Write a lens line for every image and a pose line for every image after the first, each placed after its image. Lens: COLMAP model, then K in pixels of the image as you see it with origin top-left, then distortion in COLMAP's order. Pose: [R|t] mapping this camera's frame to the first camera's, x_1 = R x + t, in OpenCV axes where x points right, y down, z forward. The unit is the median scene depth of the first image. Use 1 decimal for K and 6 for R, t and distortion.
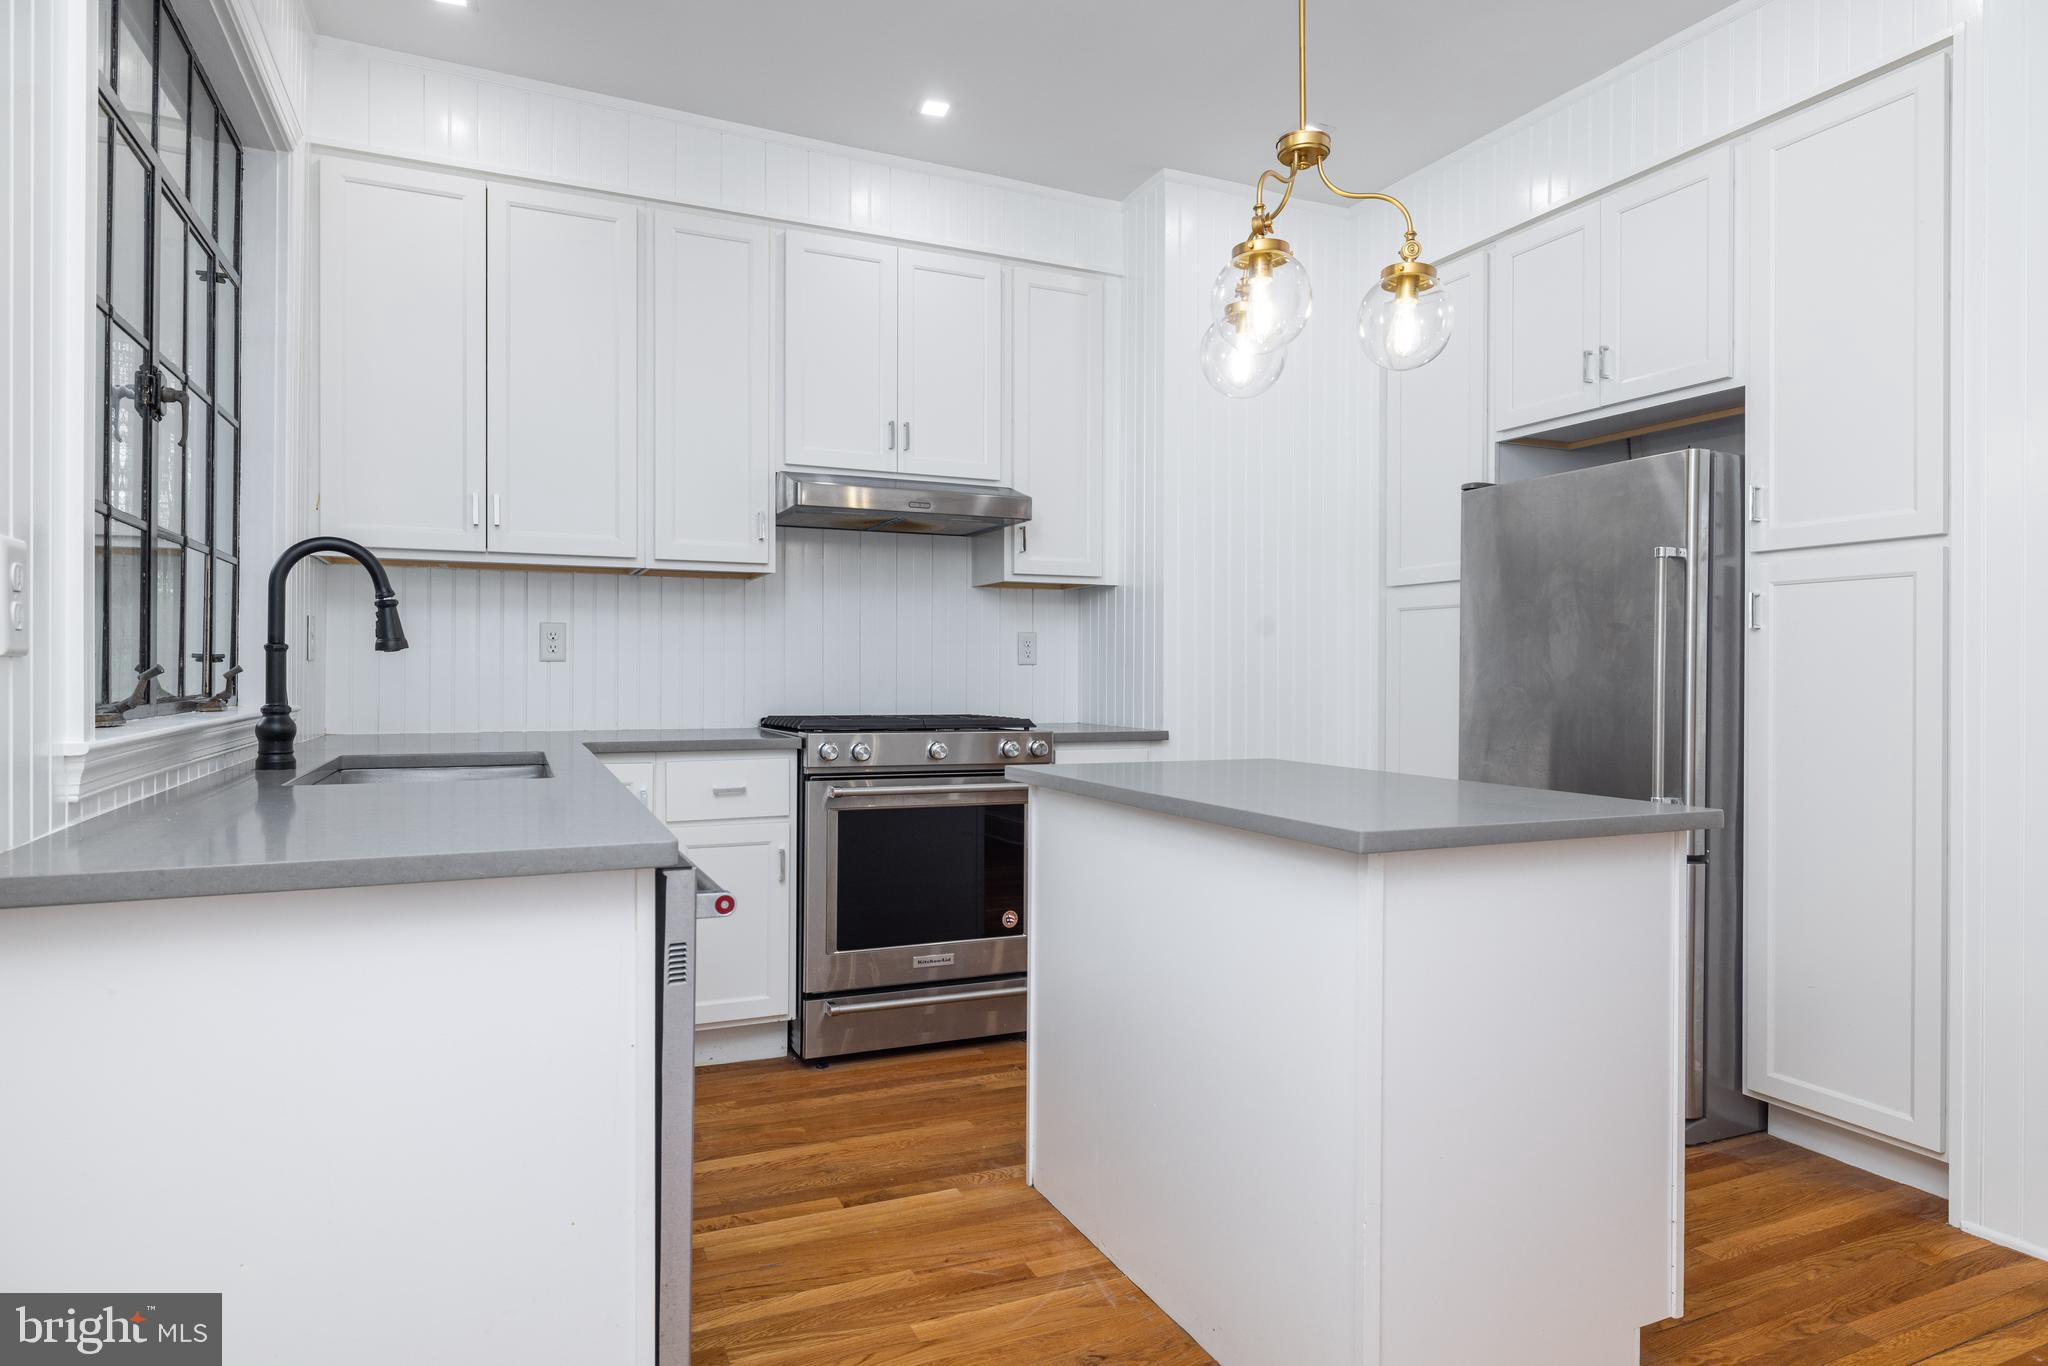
lens RADIAL K [[1145.5, 0, 1005.3], [0, 1145.5, 680.8], [0, 0, 1]] dist [-0.000402, 0.000575]
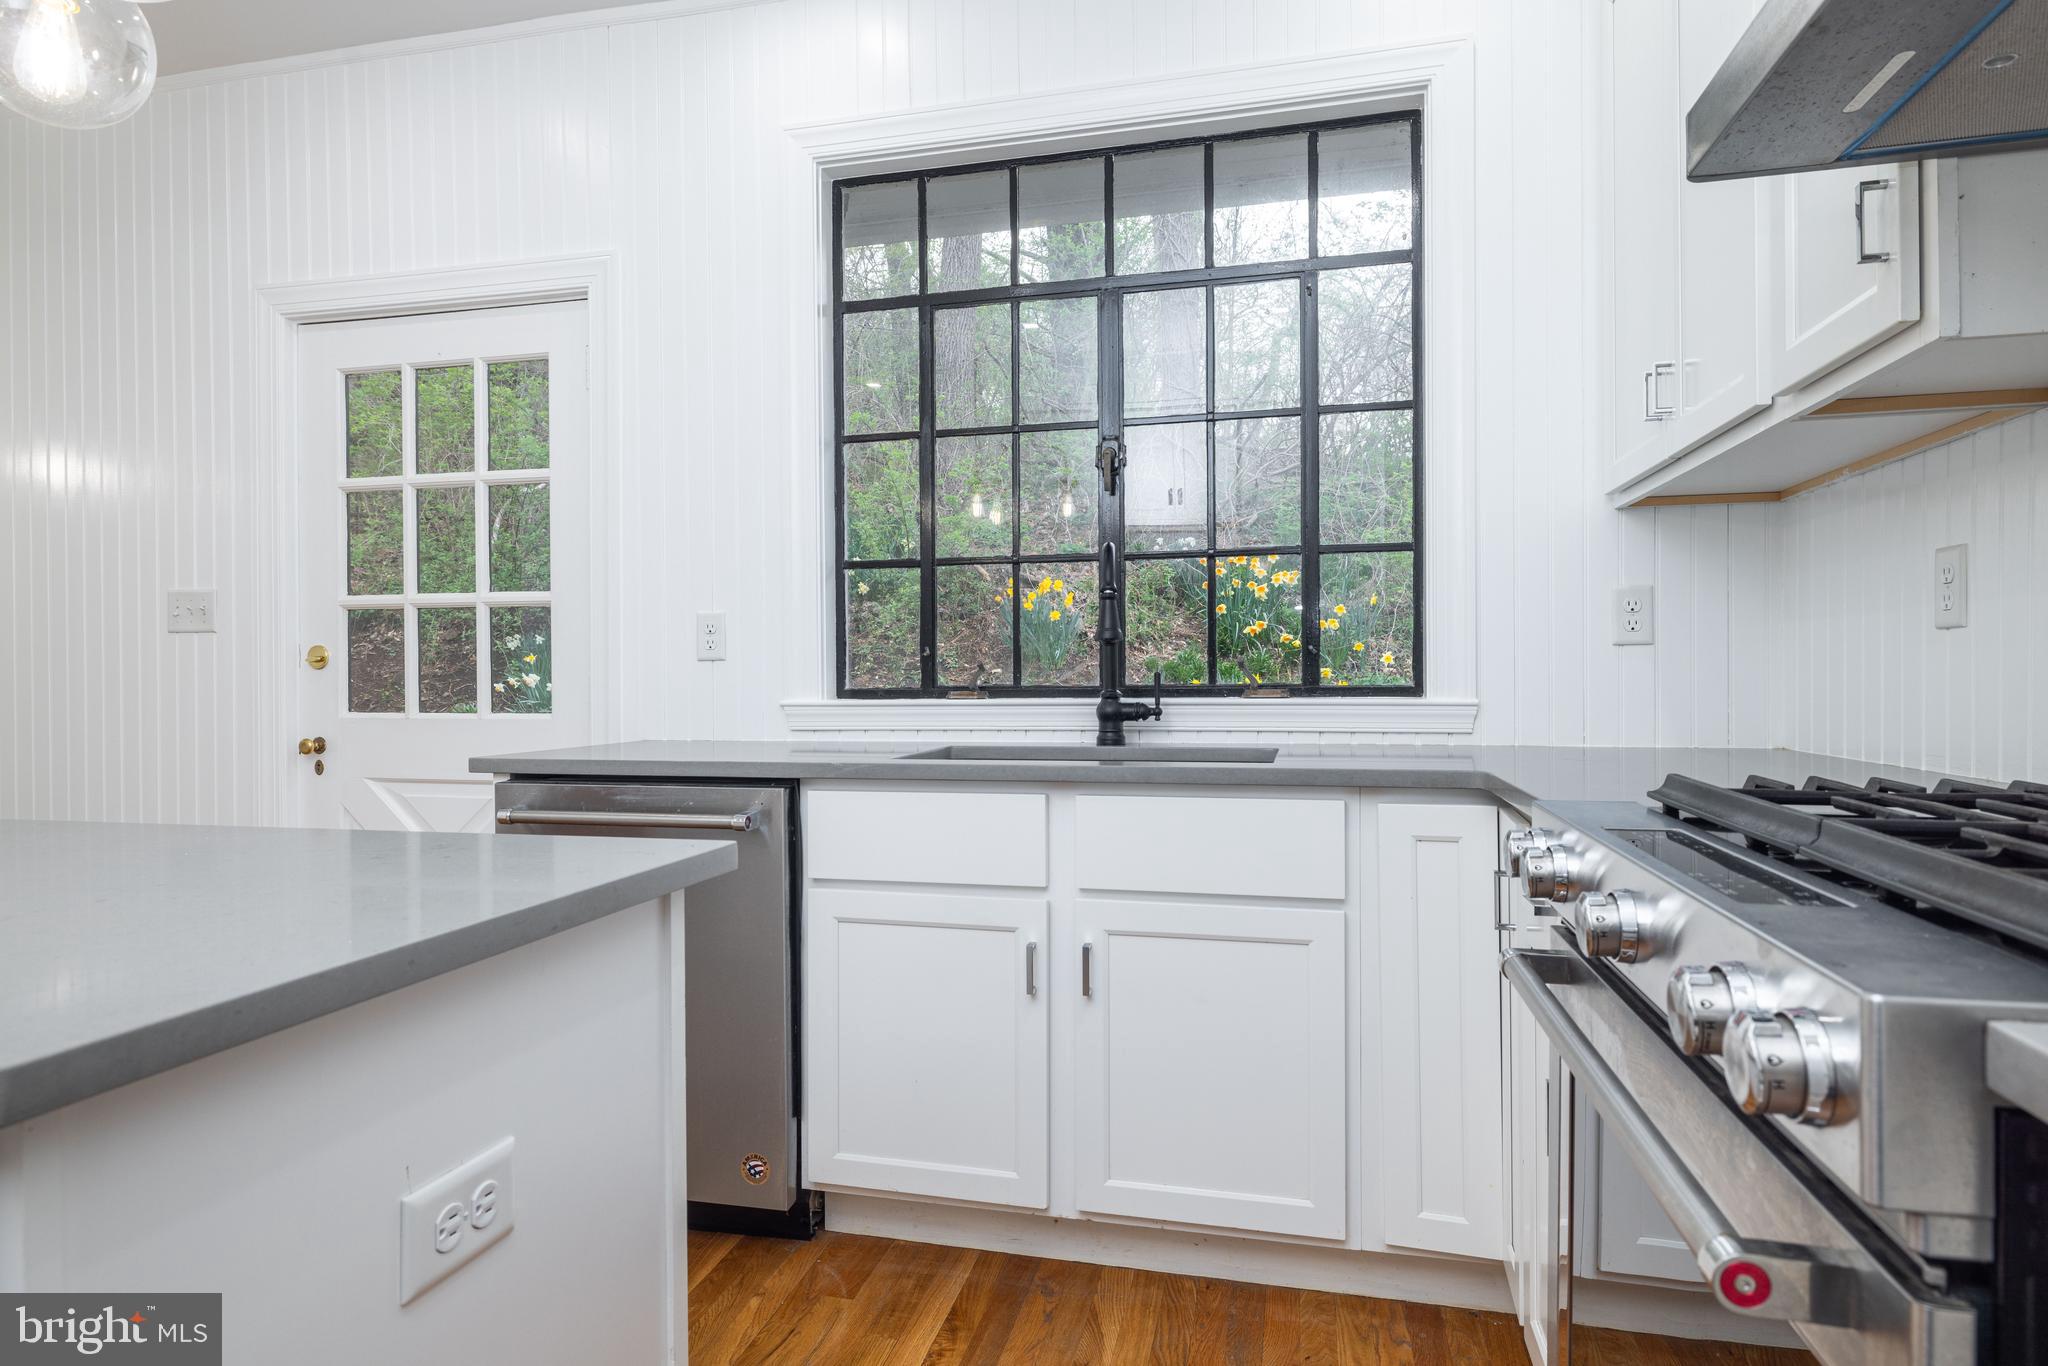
lens RADIAL K [[1145.5, 0, 1019.3], [0, 1145.5, 675.8], [0, 0, 1]] dist [-0.000402, 0.000575]
pose [[-0.609913, -0.001935, -0.792466, 0.206930], [-0.002965, 0.999996, -0.000160, 0.003456], [0.792463, 0.002252, -0.609916, 0.937466]]
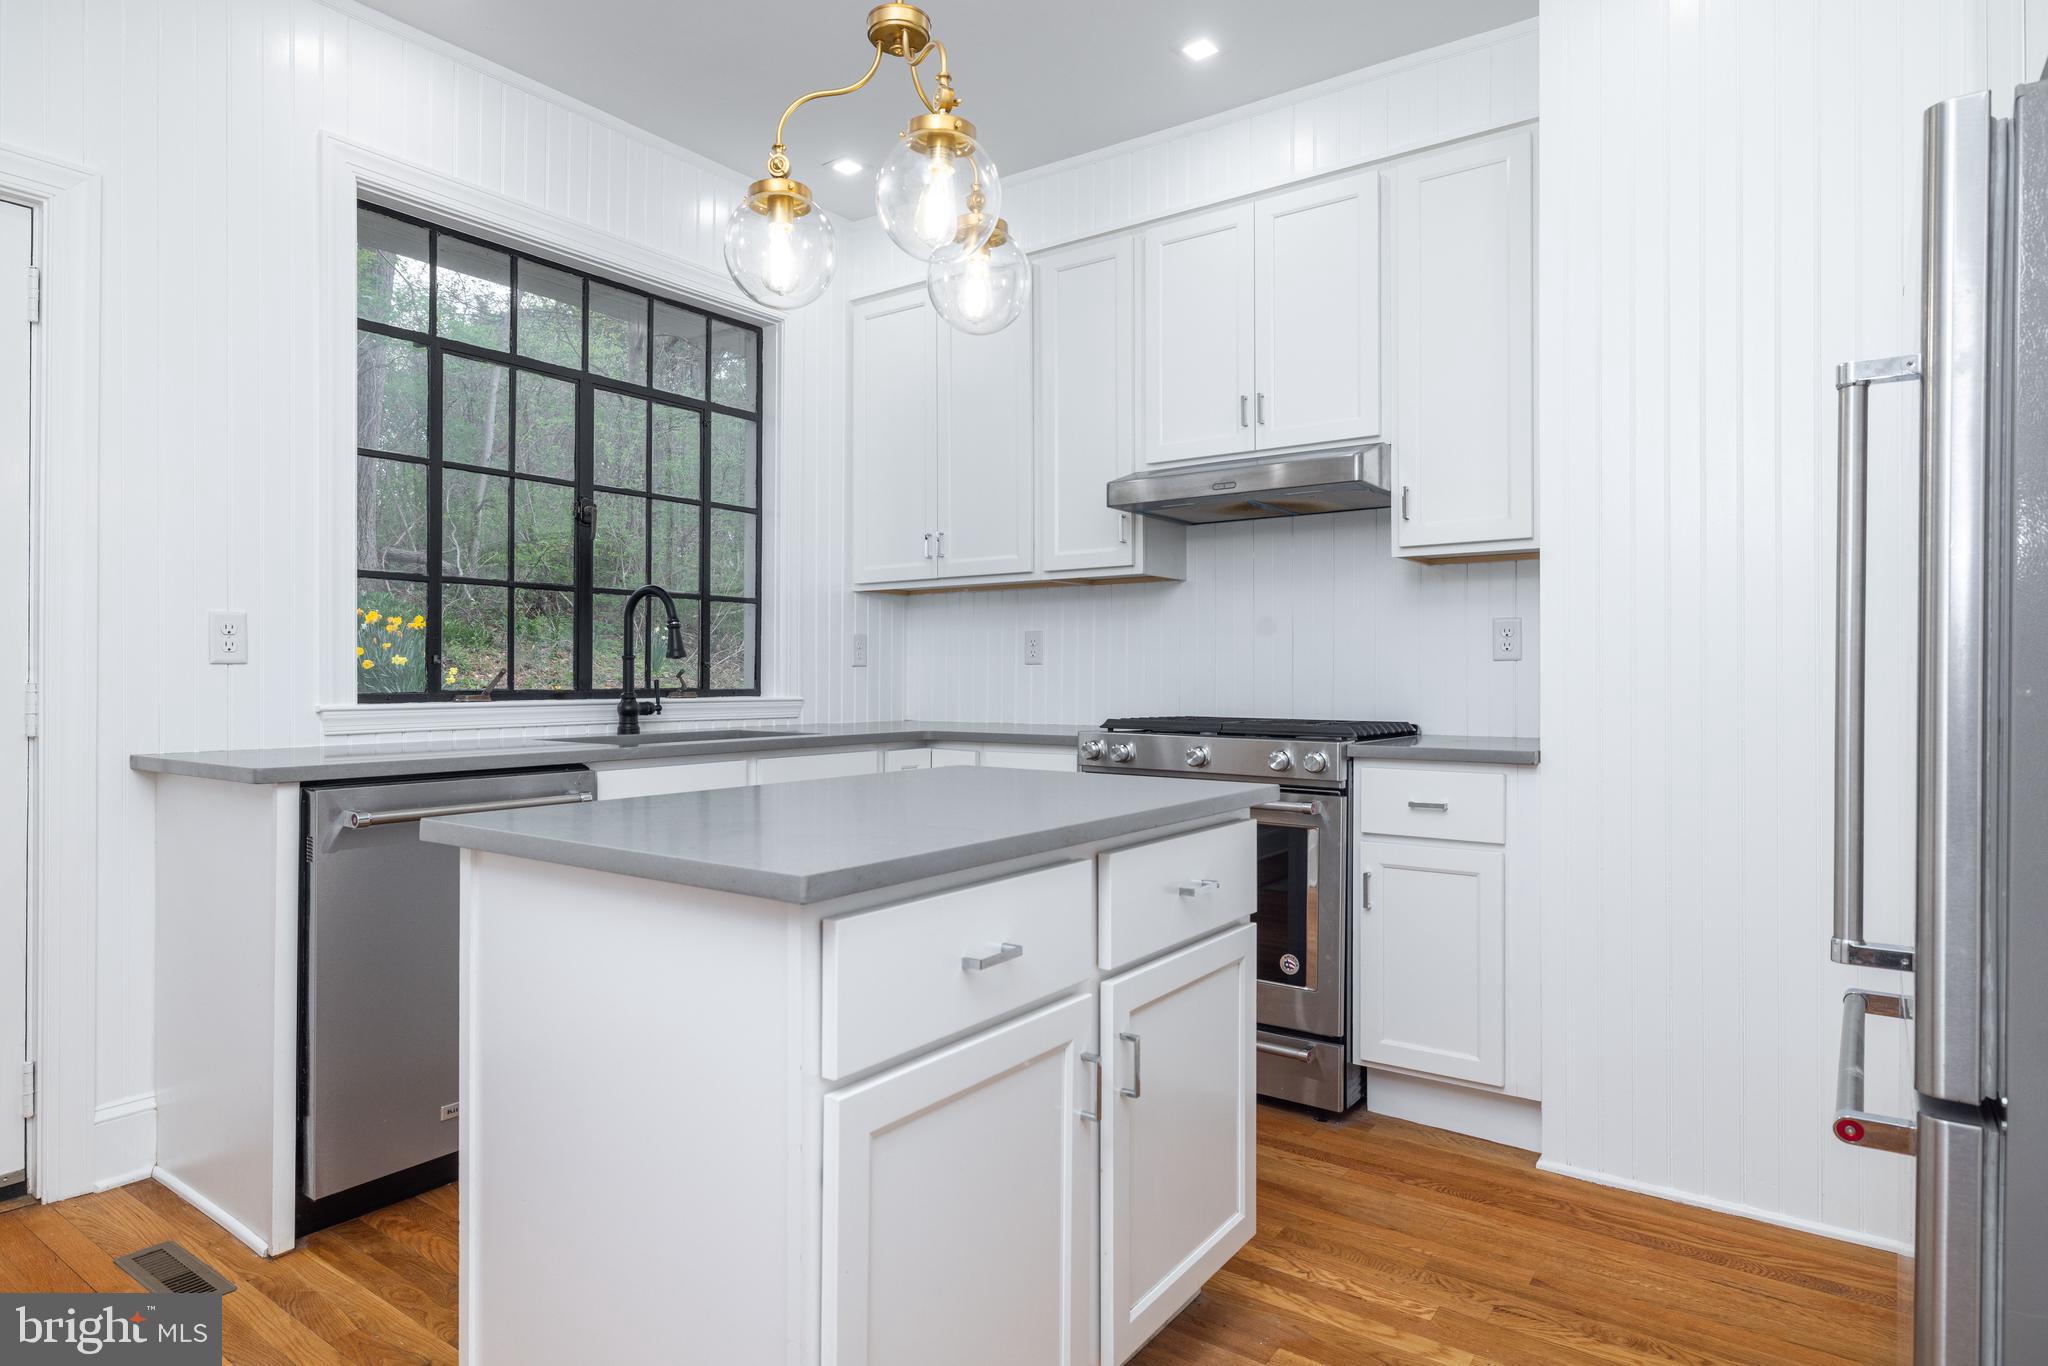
lens RADIAL K [[1145.5, 0, 1014.9], [0, 1145.5, 679.6], [0, 0, 1]] dist [-0.000402, 0.000575]
pose [[0.508742, -0.004162, -0.860909, 0.576125], [-0.004181, 0.999965, -0.007305, 0.006493], [0.860909, 0.007316, 0.508707, 0.370145]]
